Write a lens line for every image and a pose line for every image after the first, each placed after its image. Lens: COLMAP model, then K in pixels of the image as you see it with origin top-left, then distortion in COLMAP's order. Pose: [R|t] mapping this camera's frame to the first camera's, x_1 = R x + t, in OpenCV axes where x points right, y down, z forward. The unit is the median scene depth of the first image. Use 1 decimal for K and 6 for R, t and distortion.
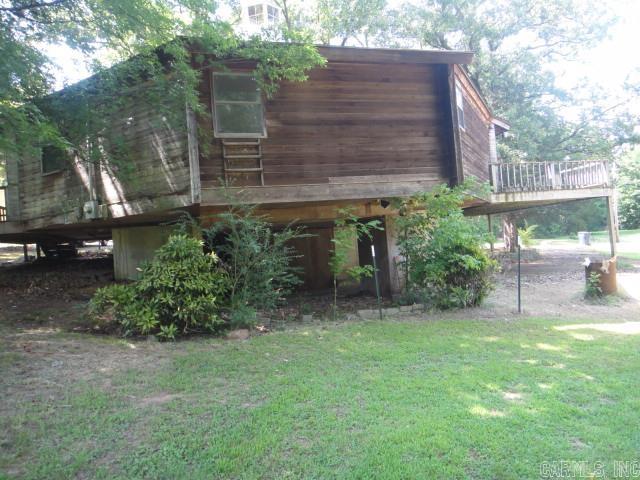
lens RADIAL K [[449.1, 0, 317.3], [0, 449.1, 239.5], [0, 0, 1]] dist [0.005563, 0.008067]
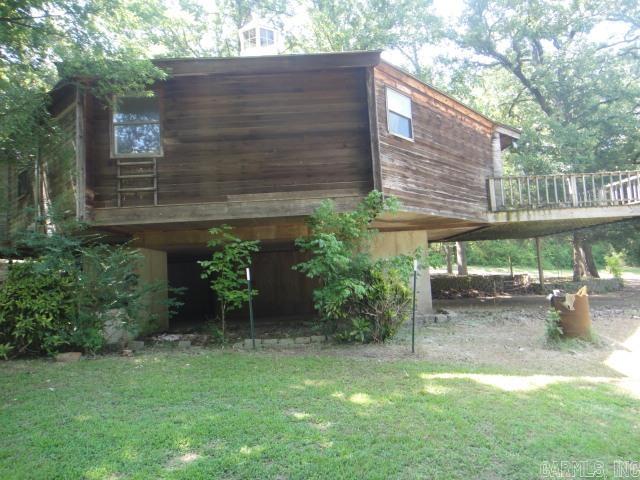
lens RADIAL K [[449.1, 0, 320.3], [0, 449.1, 238.6], [0, 0, 1]] dist [0.005563, 0.008067]
pose [[0.969251, 0.003285, -0.246053, 0.437258], [-0.016836, 0.998453, -0.052993, -0.000782], [0.245499, 0.055506, 0.967807, 0.135512]]
